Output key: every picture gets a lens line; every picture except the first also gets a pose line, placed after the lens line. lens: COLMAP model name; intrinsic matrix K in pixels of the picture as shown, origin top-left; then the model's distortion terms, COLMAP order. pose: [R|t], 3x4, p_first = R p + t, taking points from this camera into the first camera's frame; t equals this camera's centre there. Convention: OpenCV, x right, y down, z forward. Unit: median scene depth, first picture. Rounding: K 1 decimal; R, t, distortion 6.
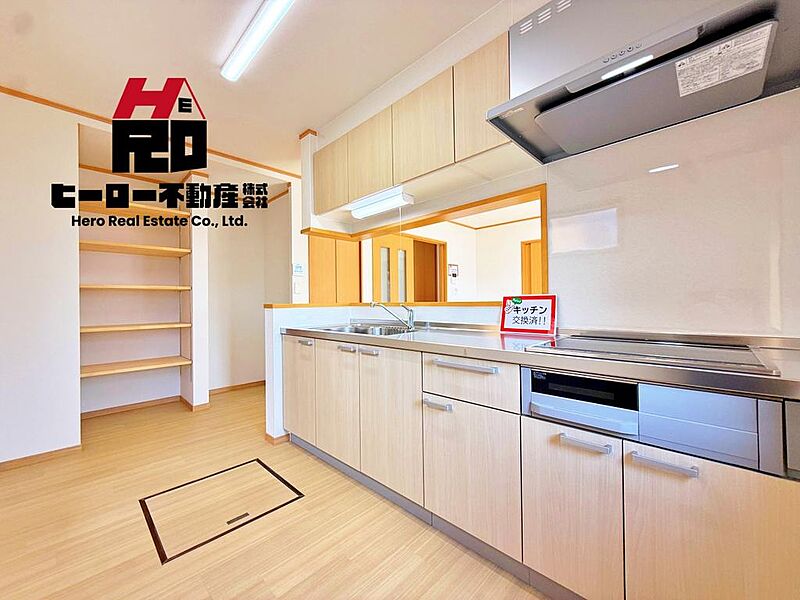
lens RADIAL K [[321.7, 0, 403.6], [0, 321.7, 300.1], [0, 0, 1]] dist [-0.001369, -0.000345]
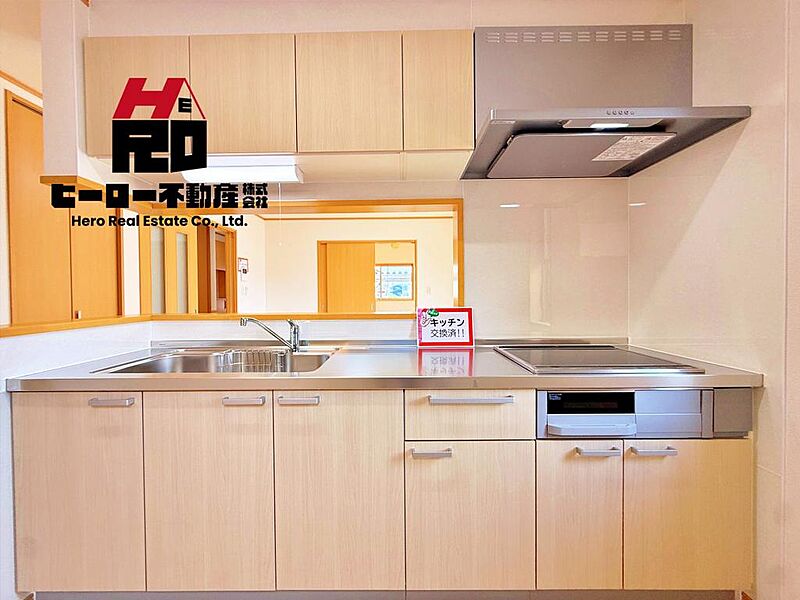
lens RADIAL K [[321.3, 0, 396.9], [0, 321.3, 298.4], [0, 0, 1]] dist [-0.001160, 0.000168]
pose [[0.725593, -0.002611, 0.688120, -0.422558], [-0.005305, 0.999942, 0.009388, -0.054787], [-0.688104, -0.010463, 0.725536, 0.407077]]
